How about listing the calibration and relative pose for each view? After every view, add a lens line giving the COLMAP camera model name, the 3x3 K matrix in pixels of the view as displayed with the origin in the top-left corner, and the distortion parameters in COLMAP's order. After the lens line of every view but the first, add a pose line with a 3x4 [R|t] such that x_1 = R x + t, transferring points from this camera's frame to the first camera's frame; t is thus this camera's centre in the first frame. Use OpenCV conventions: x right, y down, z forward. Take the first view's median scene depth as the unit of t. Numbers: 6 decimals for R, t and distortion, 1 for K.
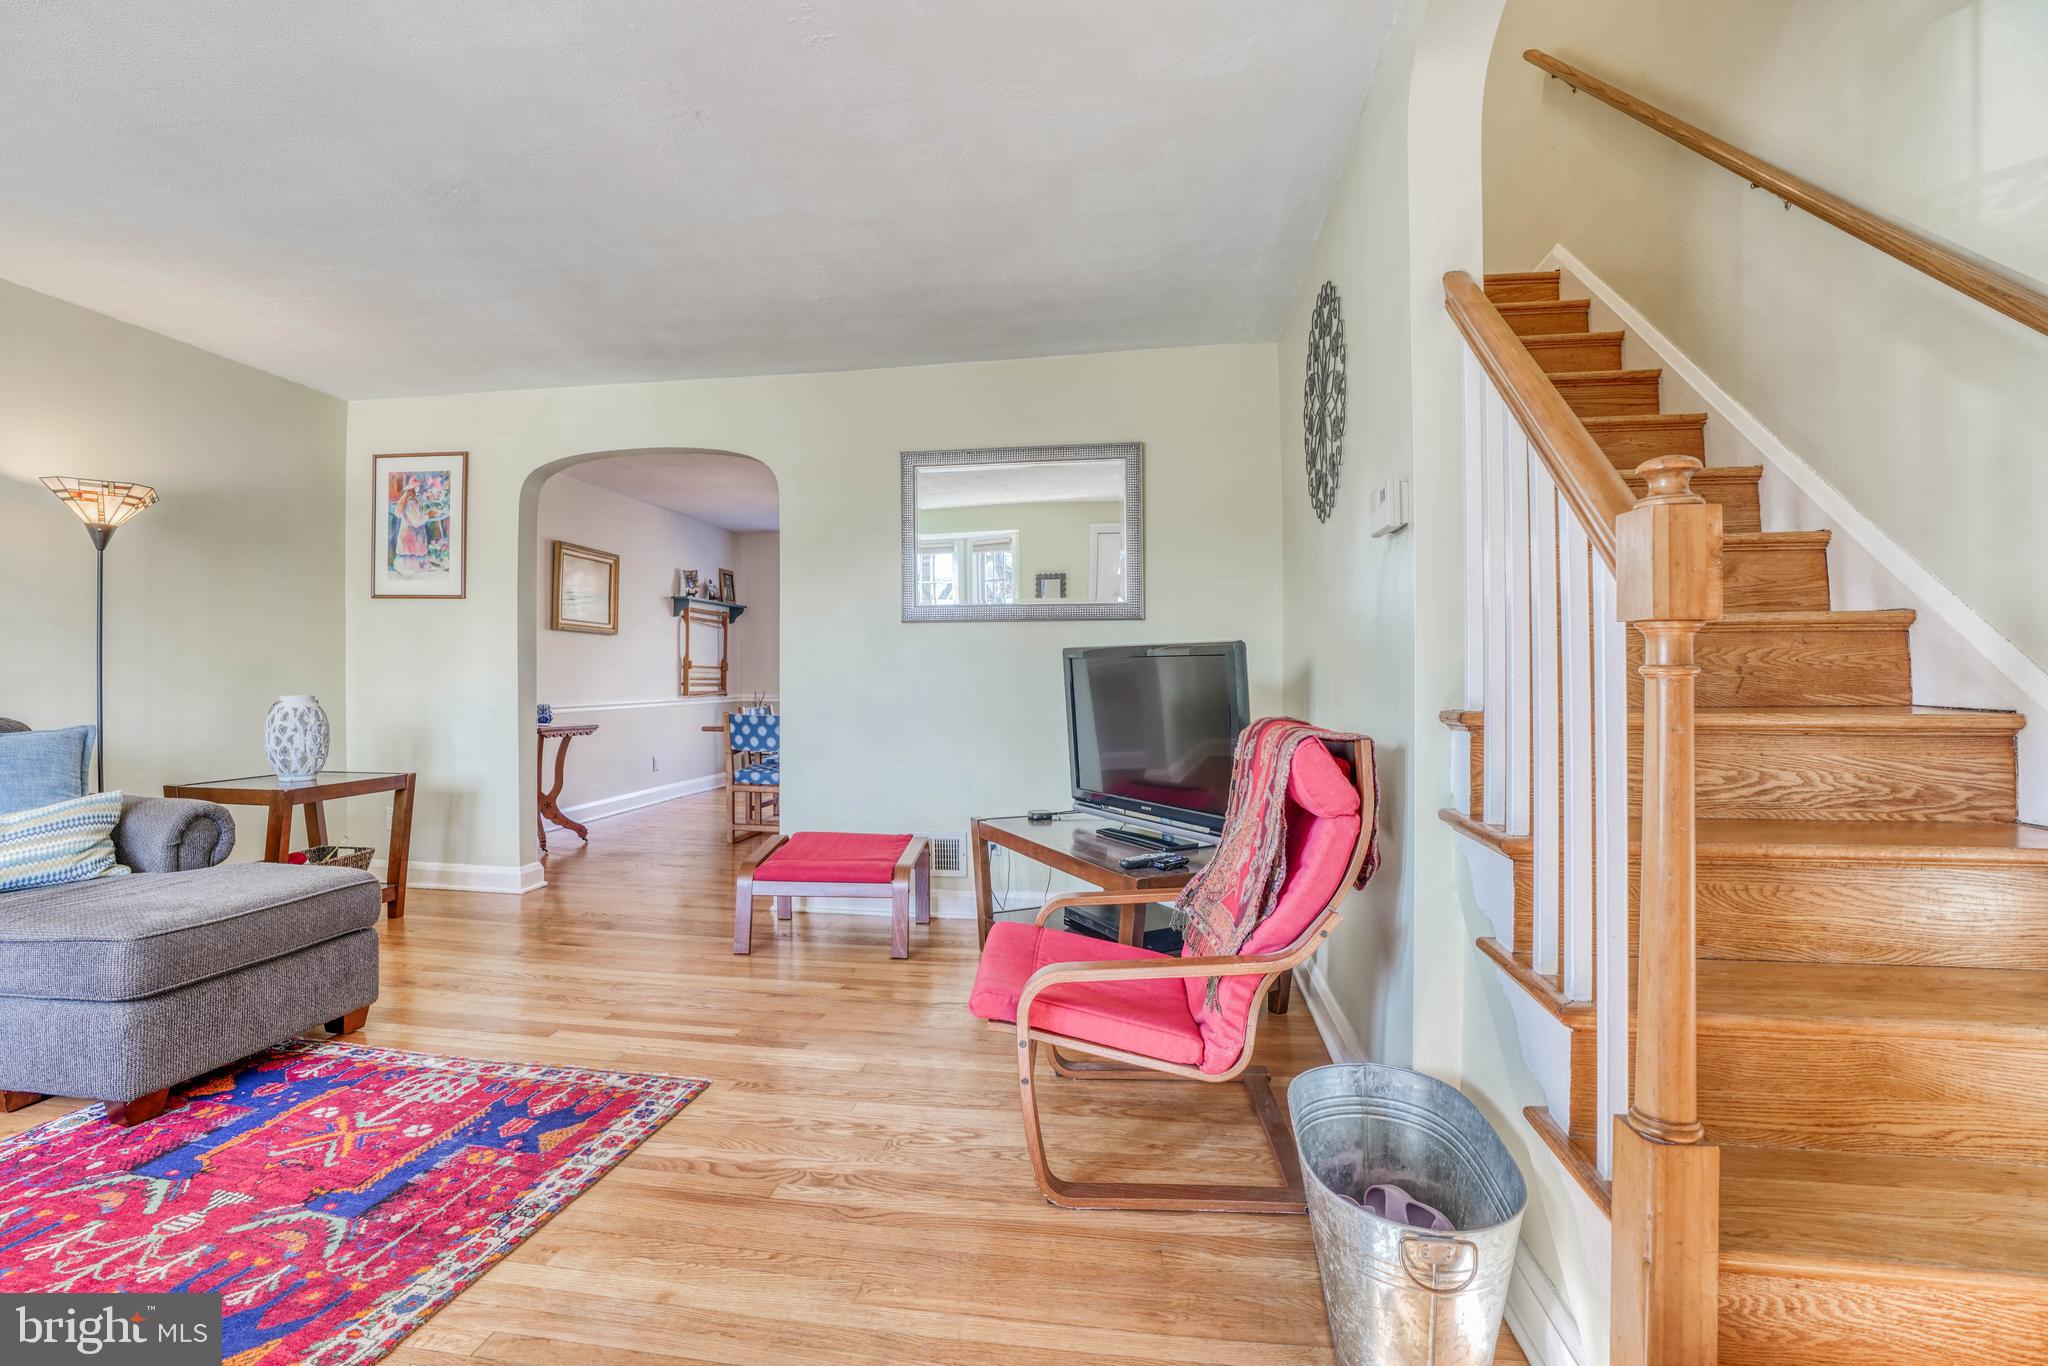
lens RADIAL K [[957.0, 0, 1013.0], [0, 957.0, 688.3], [0, 0, 1]] dist [-0.056827, 0.026649]
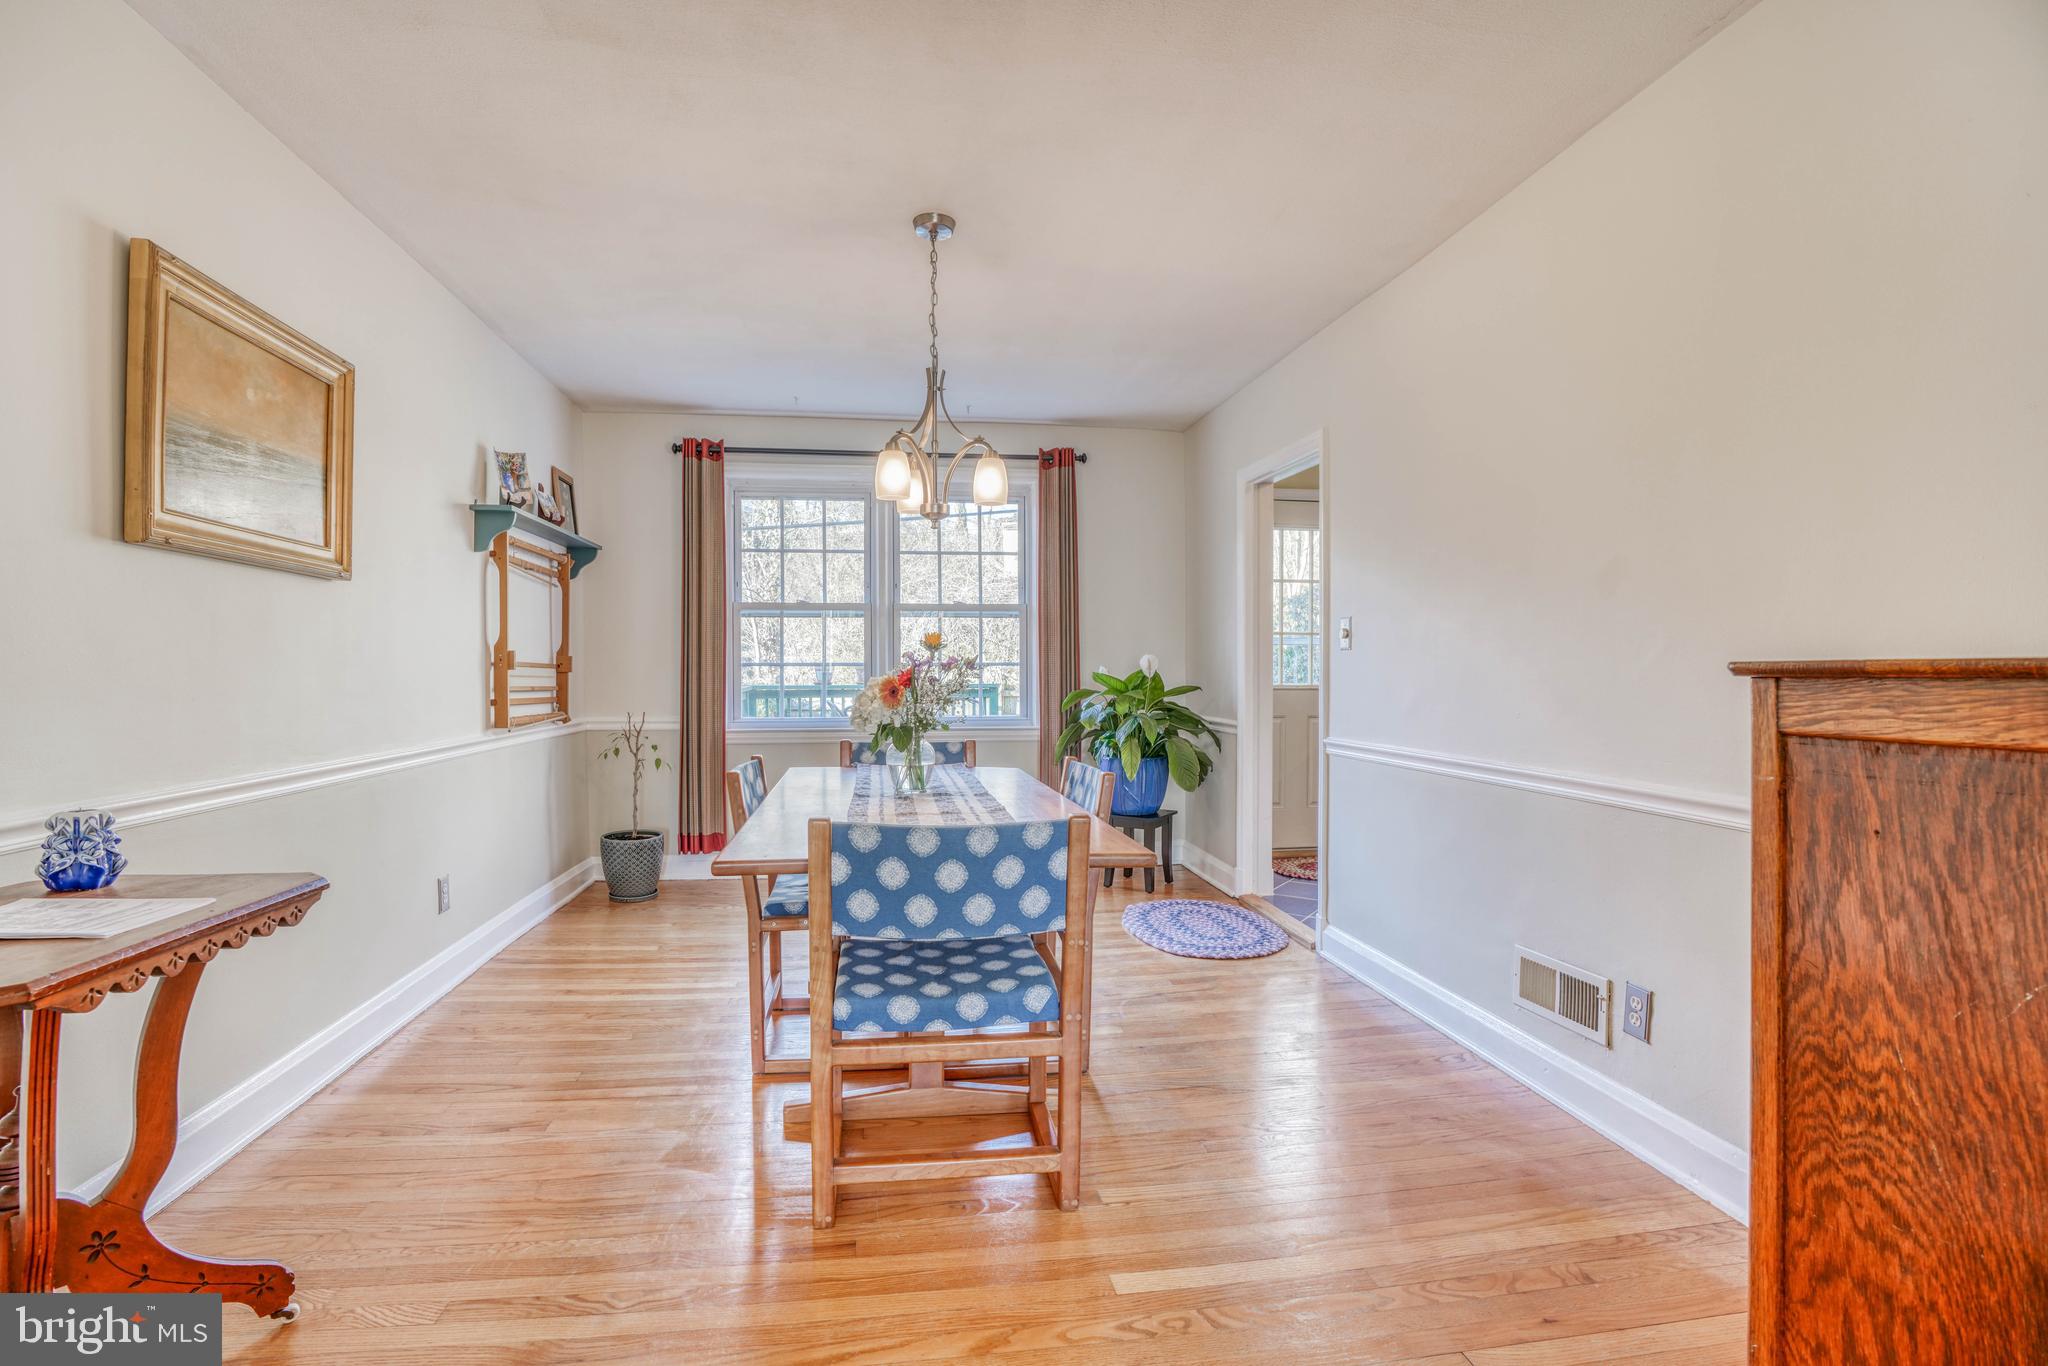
lens RADIAL K [[957.0, 0, 1013.0], [0, 957.0, 688.3], [0, 0, 1]] dist [-0.056827, 0.026649]
pose [[0.961130, -0.010762, 0.275885, -0.235998], [0.009244, 0.999934, 0.006803, -0.012236], [-0.275940, -0.003988, 0.961167, 0.505310]]
